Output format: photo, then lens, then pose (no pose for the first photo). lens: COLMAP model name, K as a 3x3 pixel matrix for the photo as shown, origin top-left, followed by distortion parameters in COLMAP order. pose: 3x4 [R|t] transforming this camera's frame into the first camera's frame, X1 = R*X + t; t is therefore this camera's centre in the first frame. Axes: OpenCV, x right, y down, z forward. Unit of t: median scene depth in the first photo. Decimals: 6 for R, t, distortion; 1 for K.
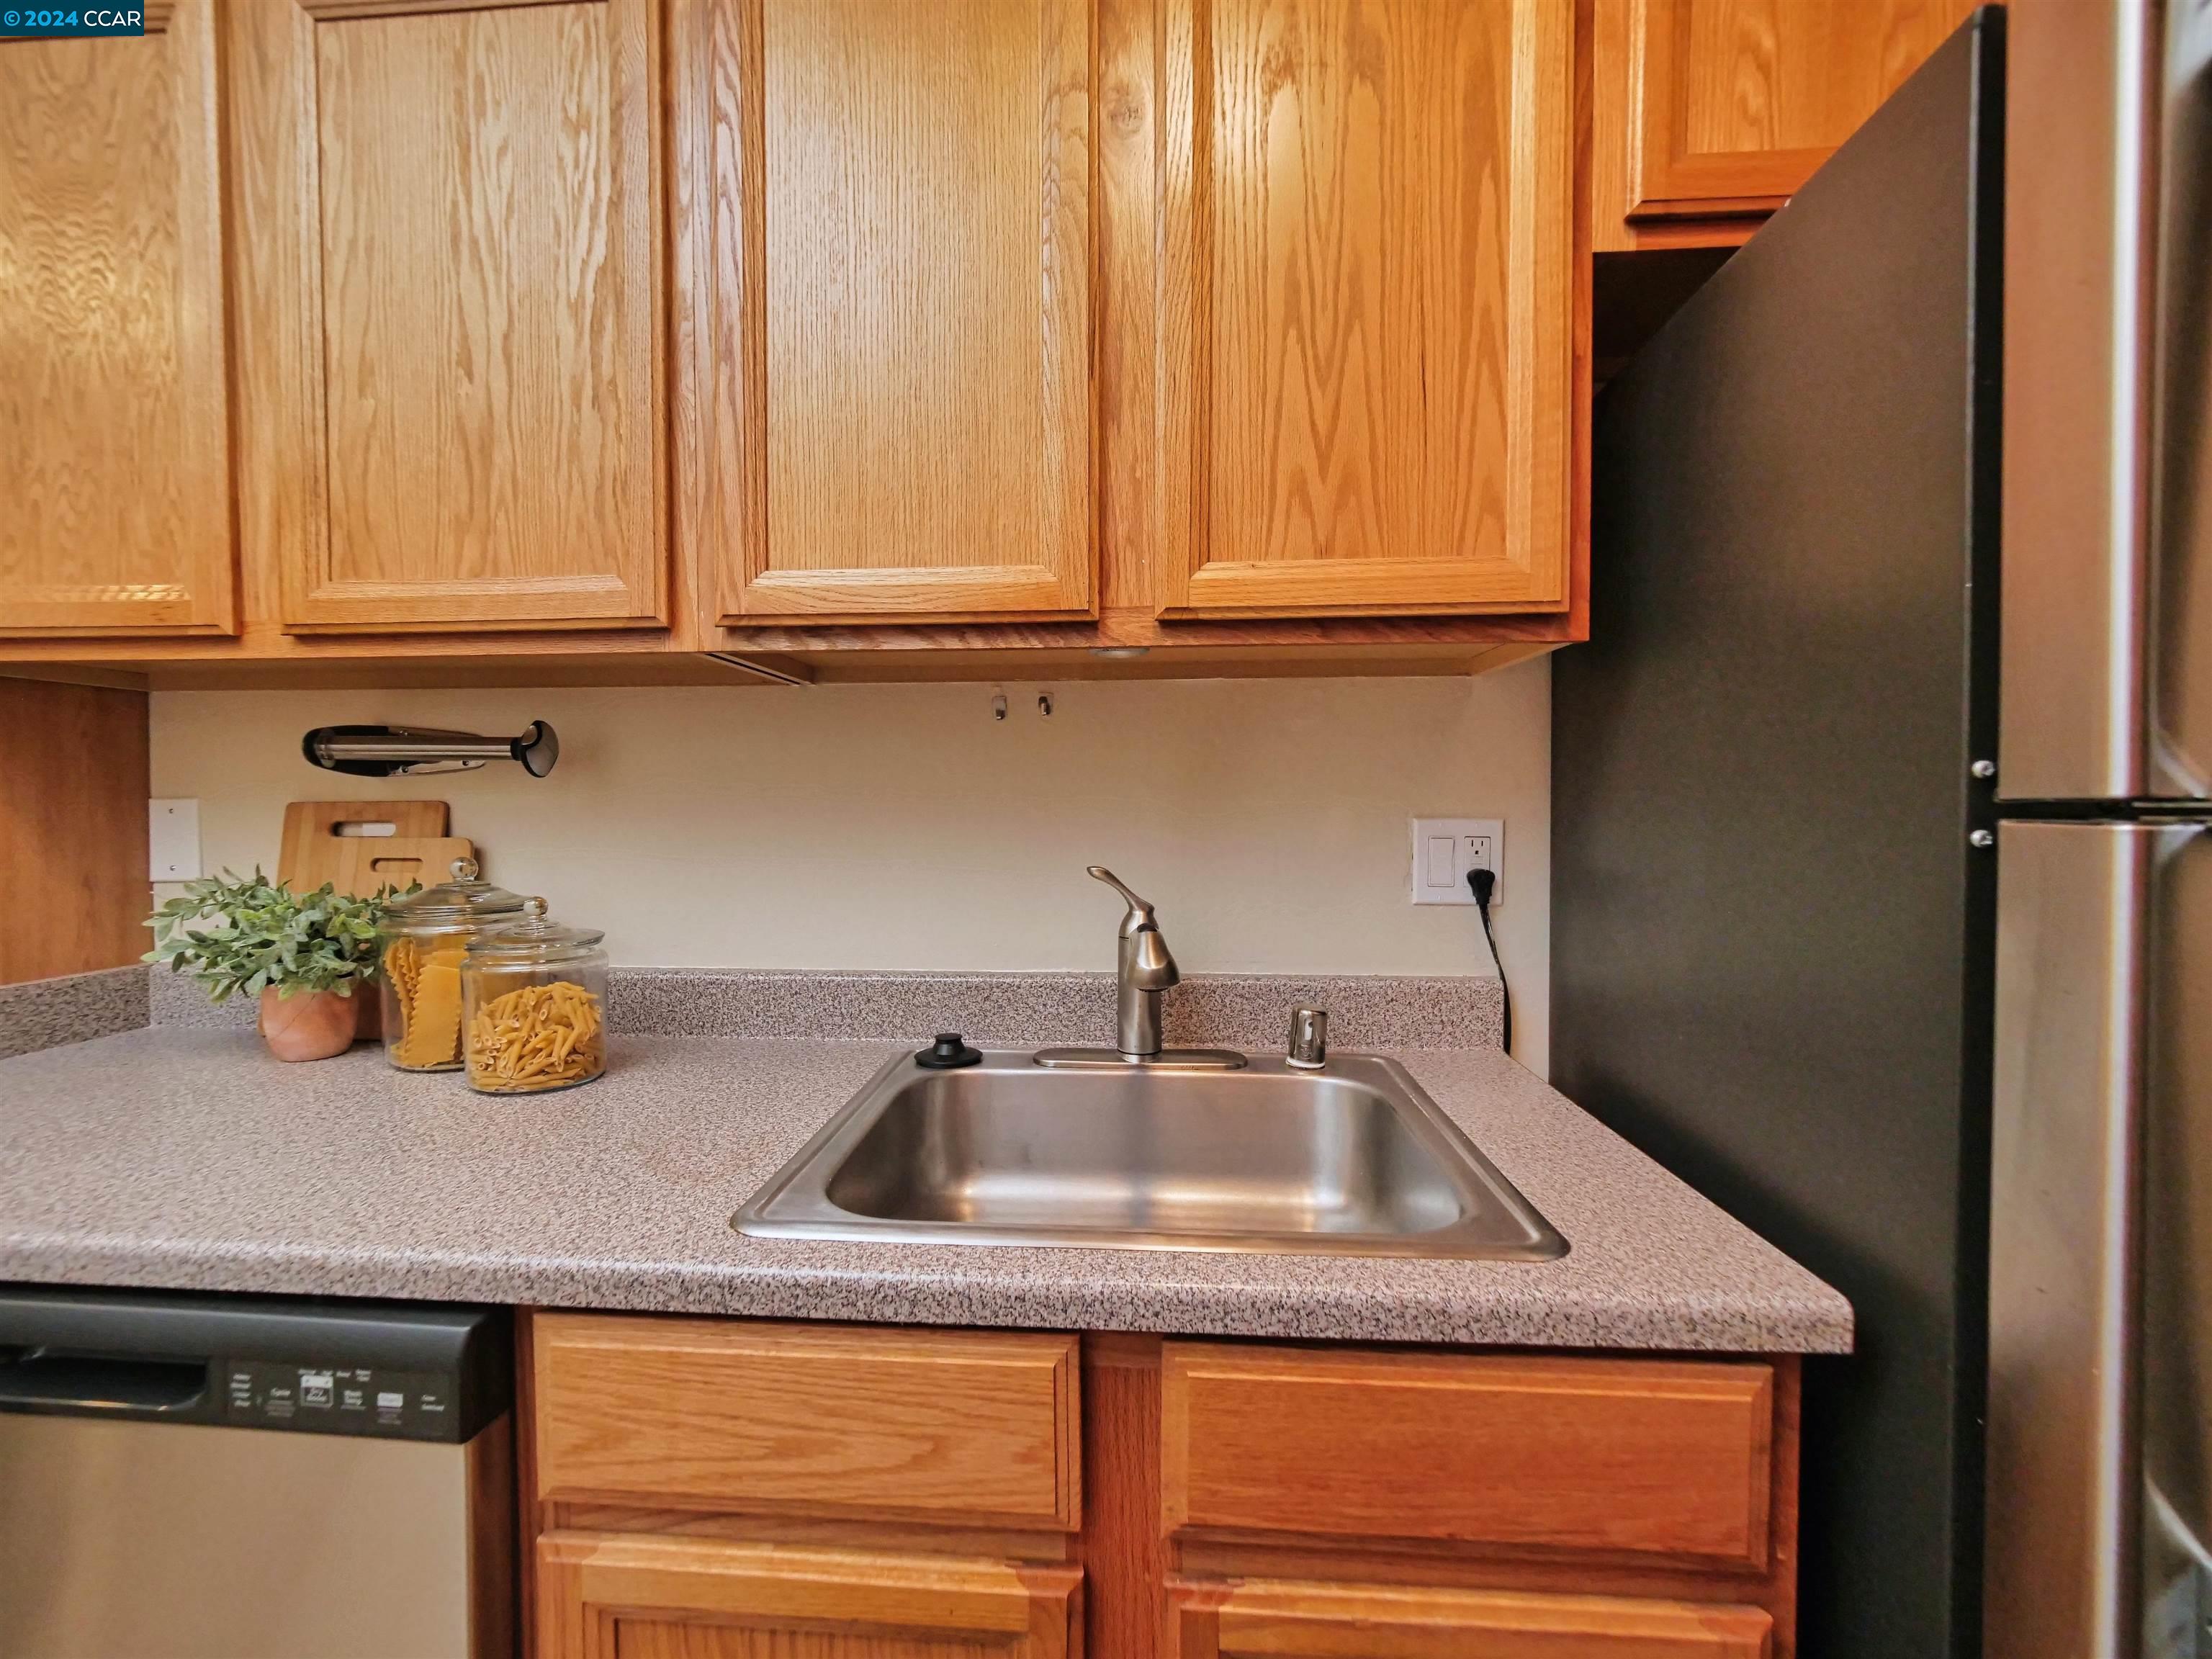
lens RADIAL K [[950.0, 0, 1083.2], [0, 950.0, 819.6], [0, 0, 1]] dist [-0.007701, 0.003349]
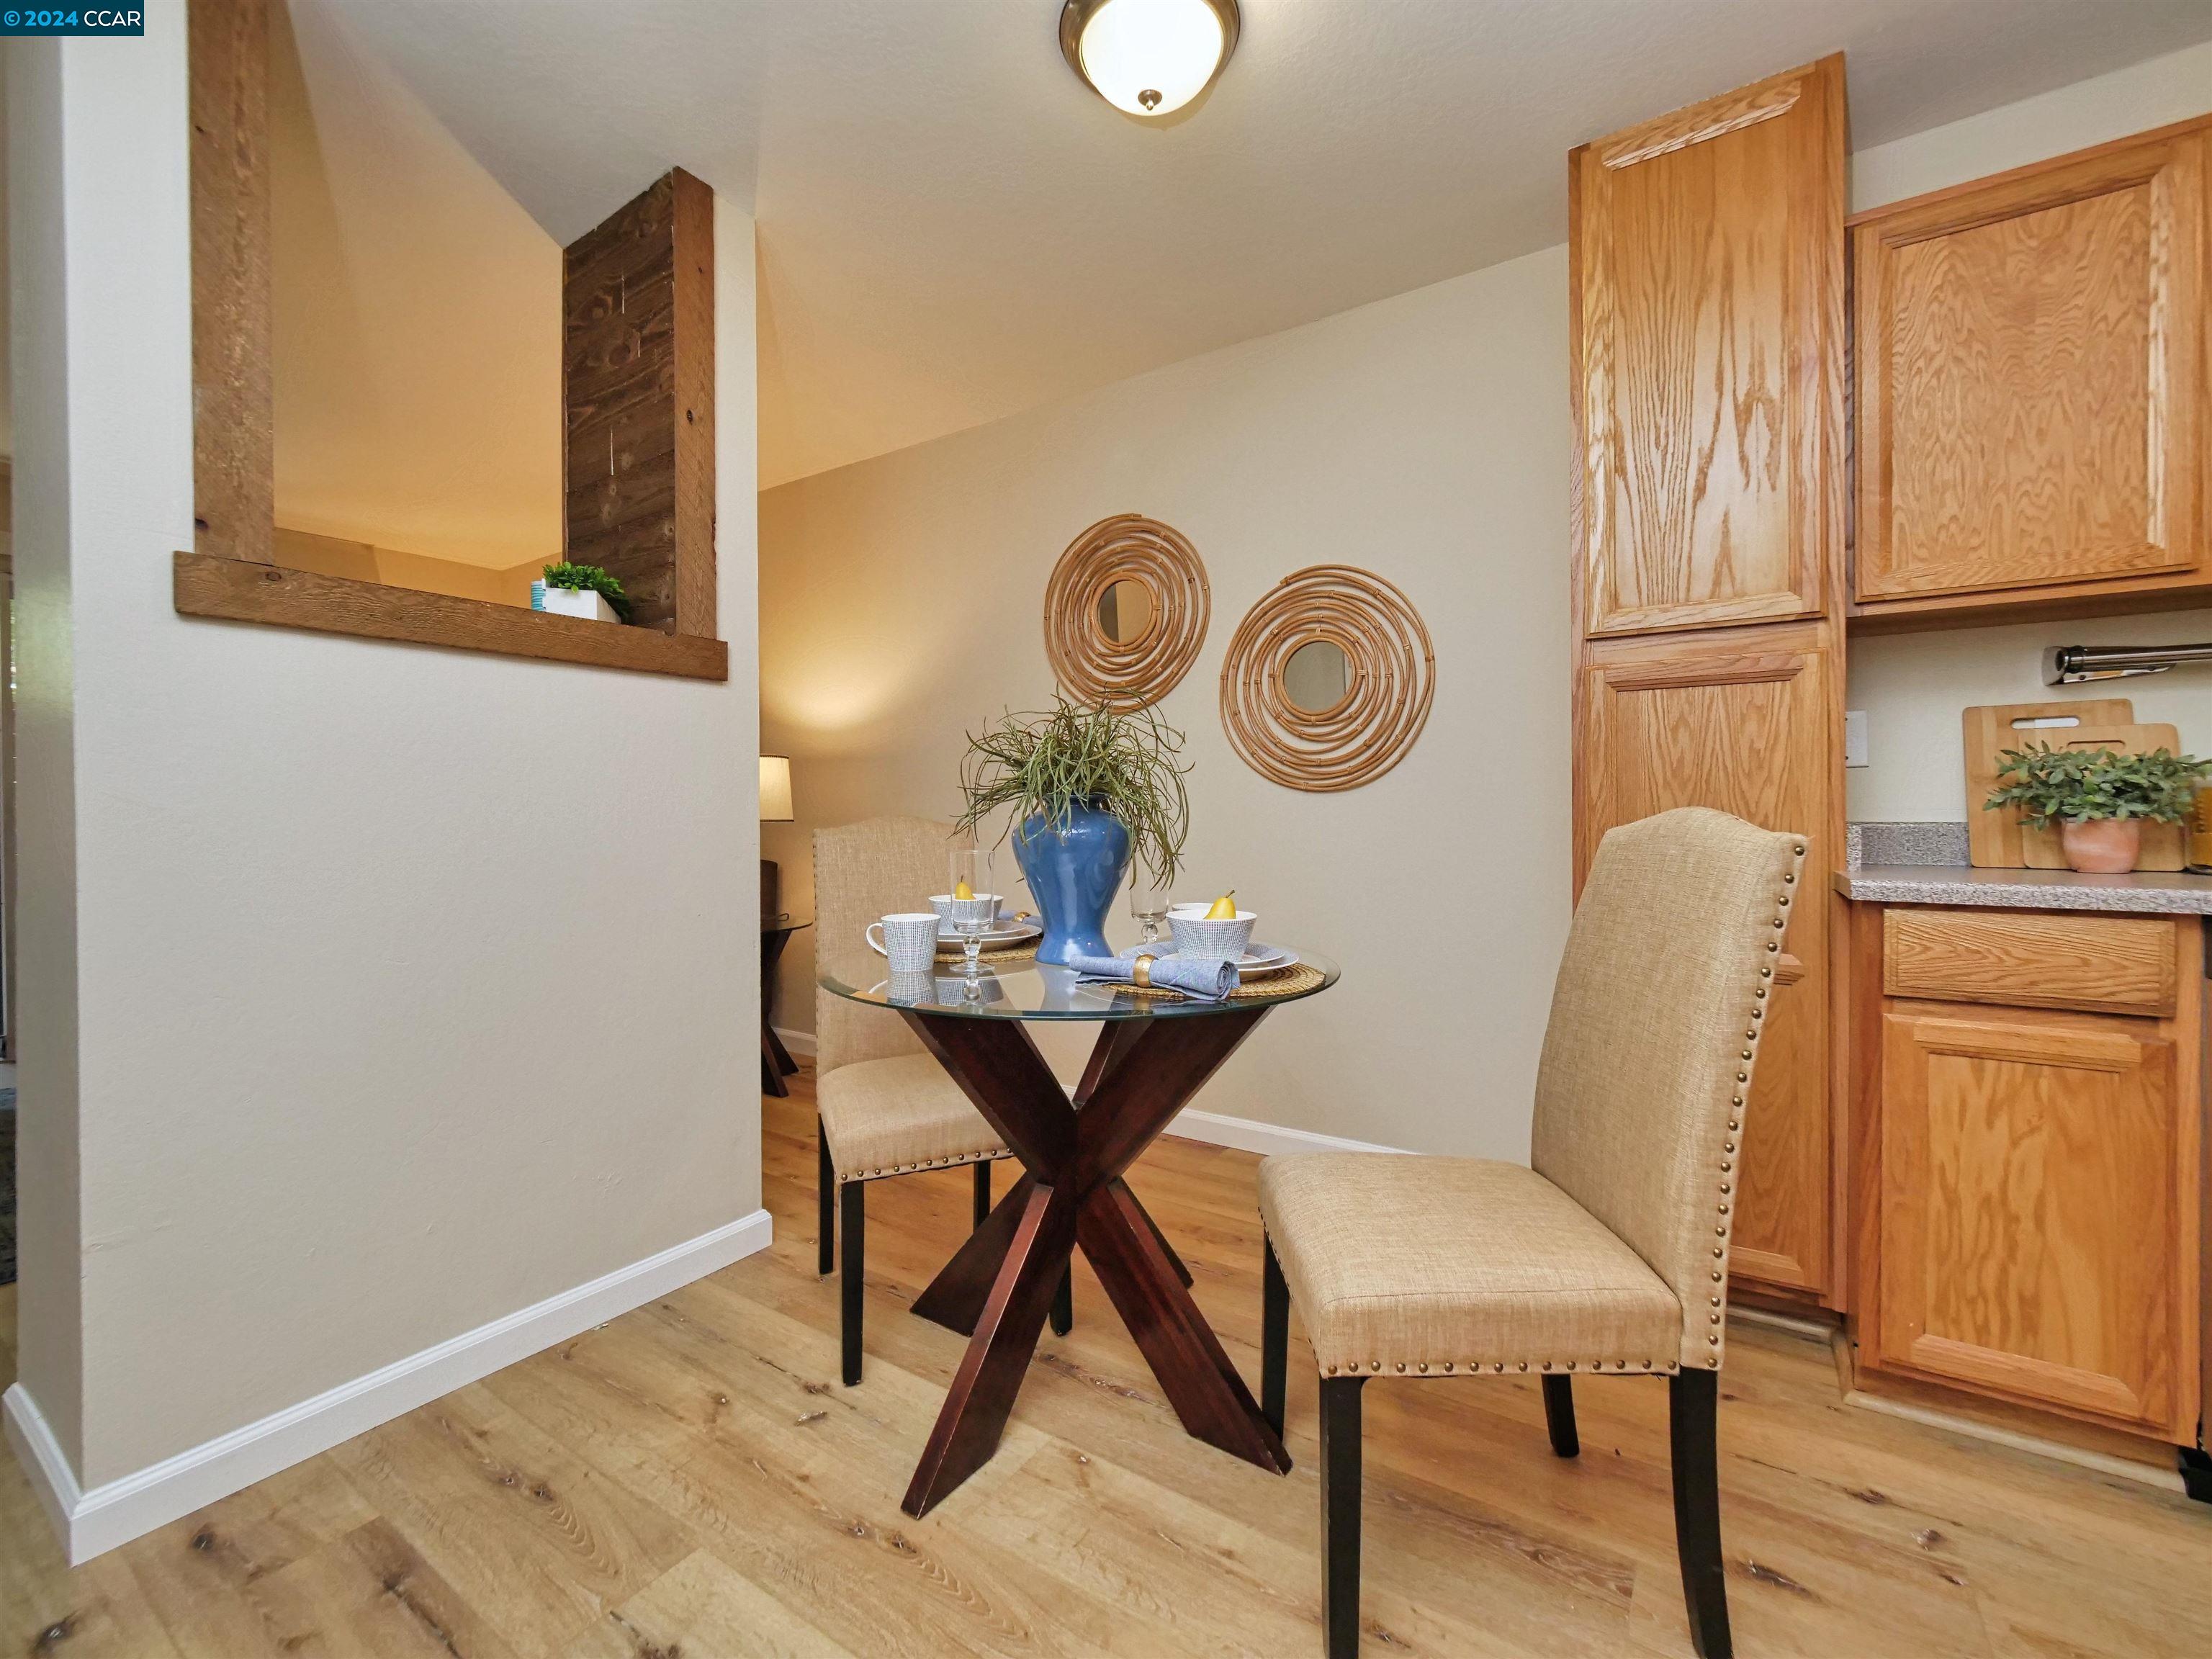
lens RADIAL K [[943.0, 0, 1087.7], [0, 943.0, 819.6], [0, 0, 1]] dist [-0.010132, 0.003896]
pose [[0.866624, 0.000437, -0.498961, -1.738041], [-0.005851, 0.999940, -0.009288, 0.231727], [0.498927, 0.010969, 0.866574, -1.194596]]
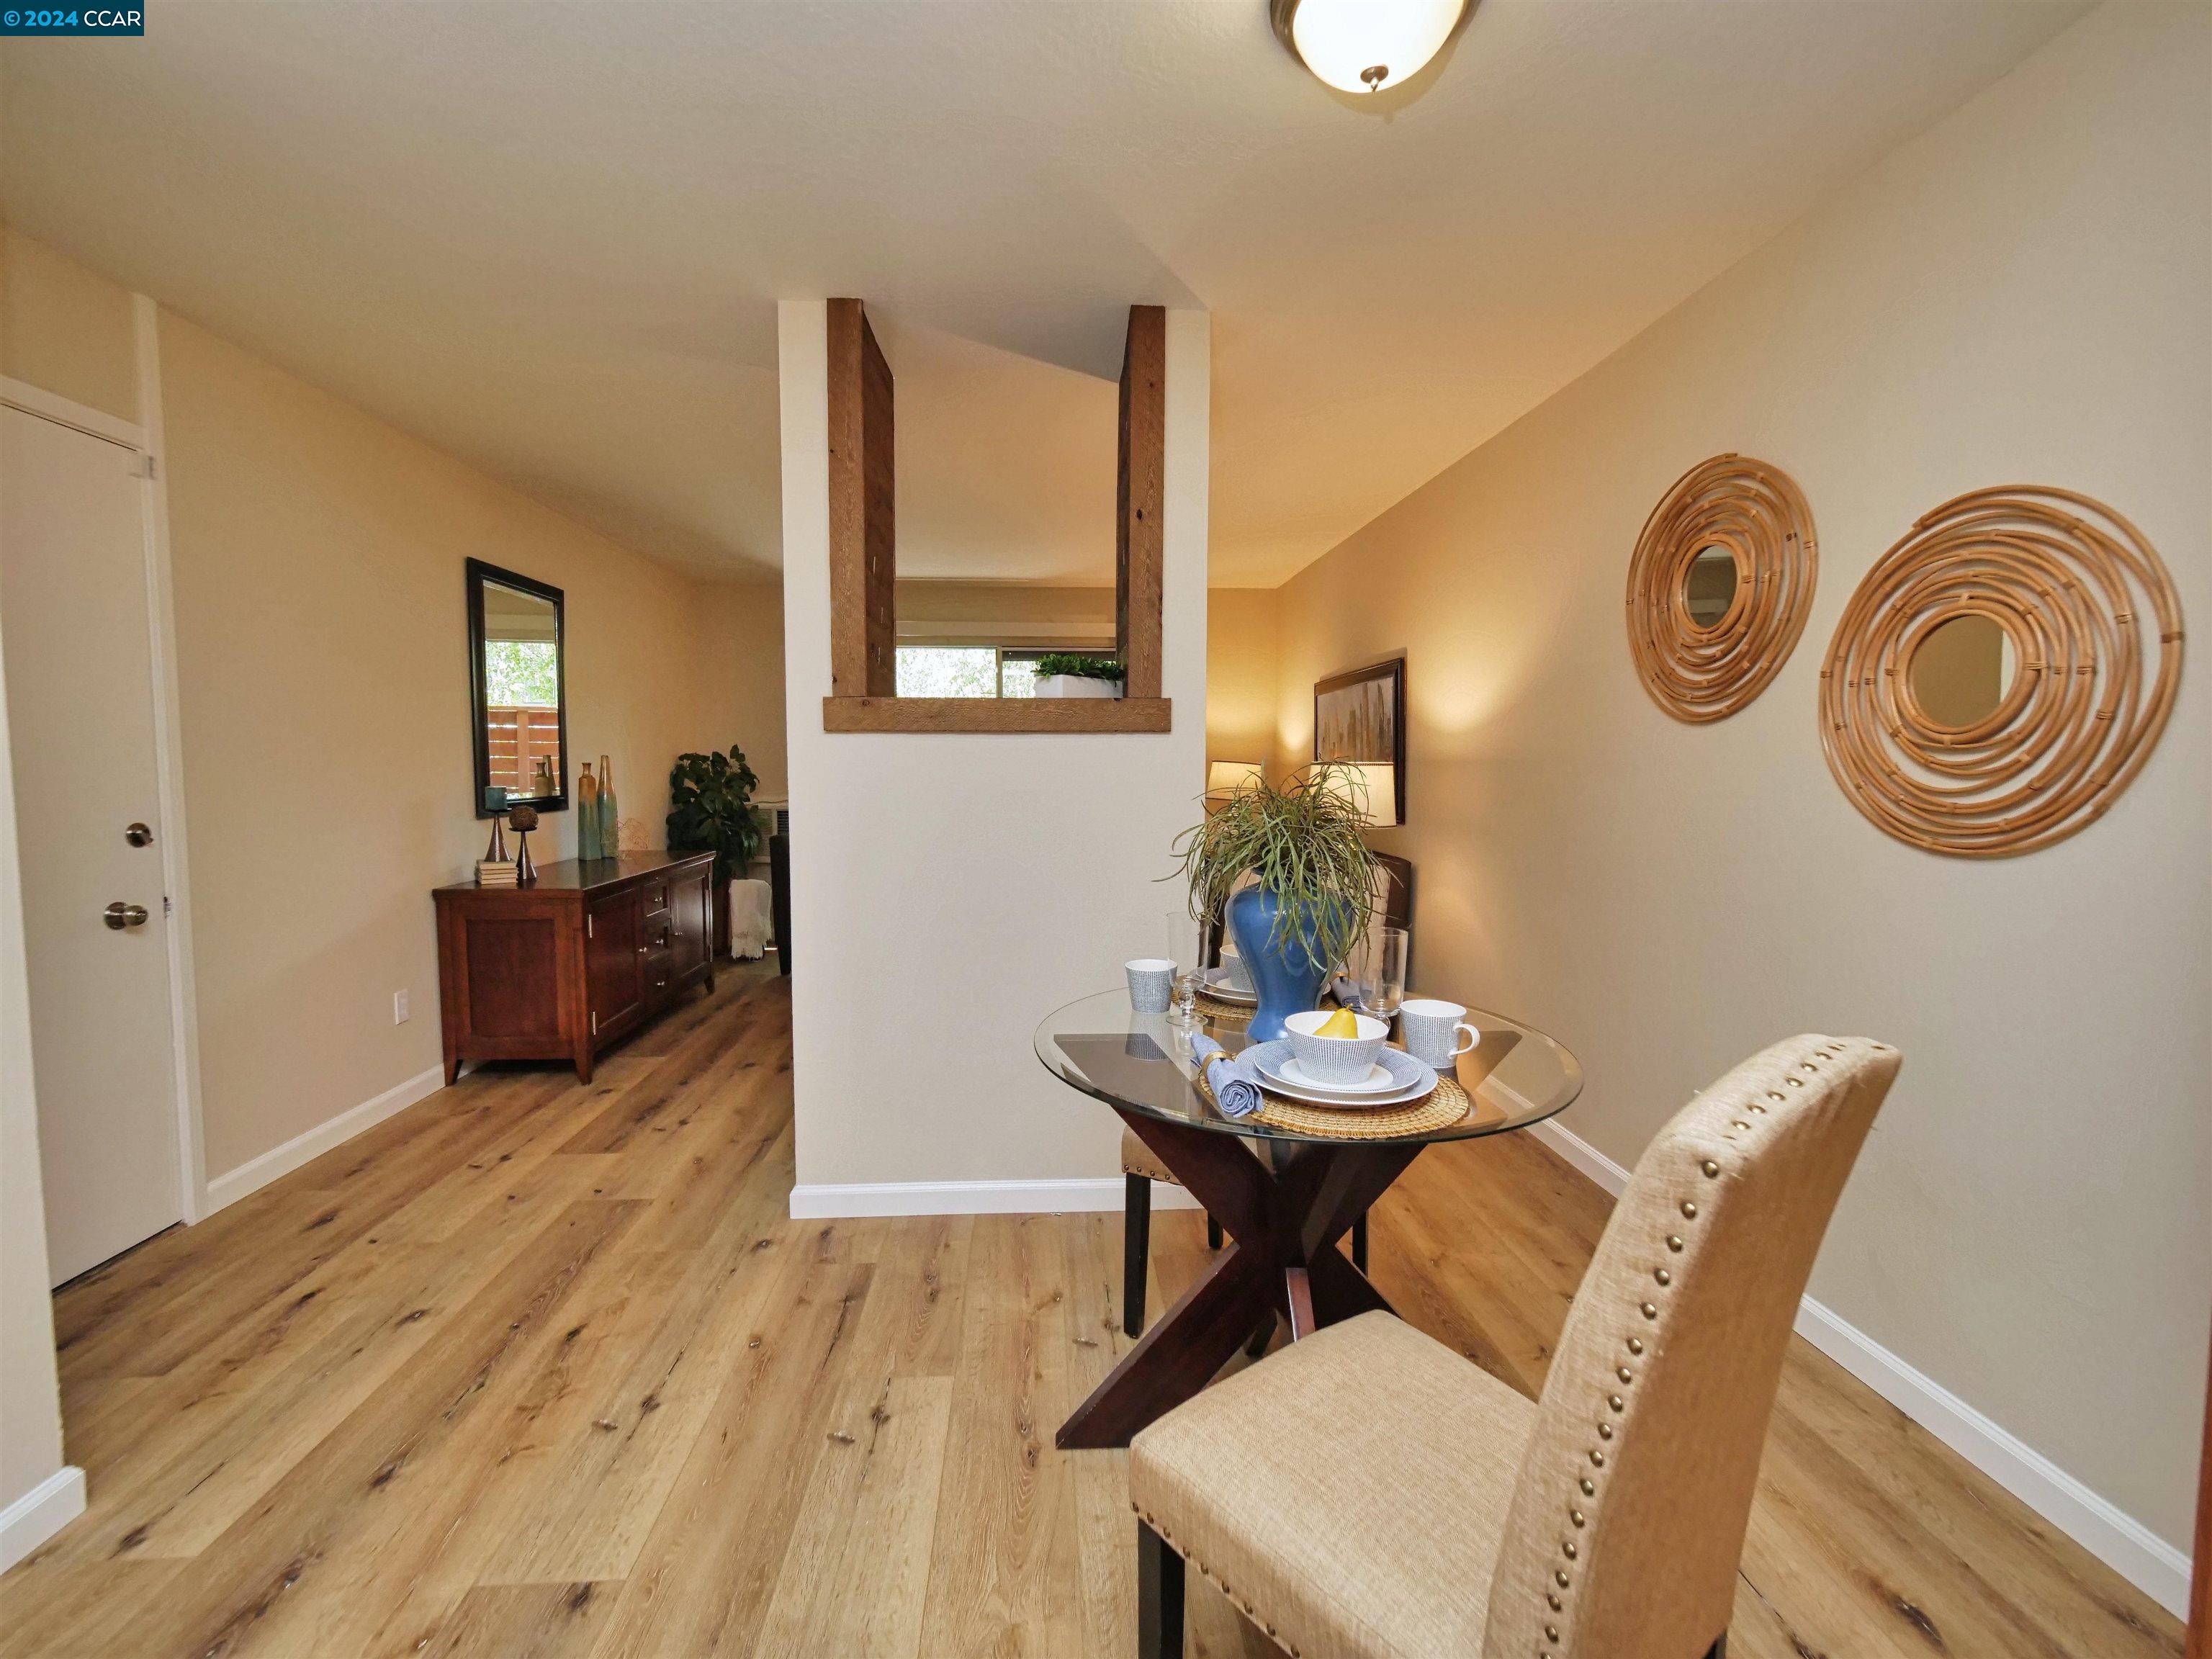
lens RADIAL K [[944.6, 0, 1083.0], [0, 944.6, 826.3], [0, 0, 1]] dist [-0.010436, 0.003384]
pose [[0.122524, 0.072971, -0.989779, -1.019739], [-0.021489, 0.997255, 0.070862, -0.014588], [0.992233, 0.012587, 0.123755, -0.314214]]
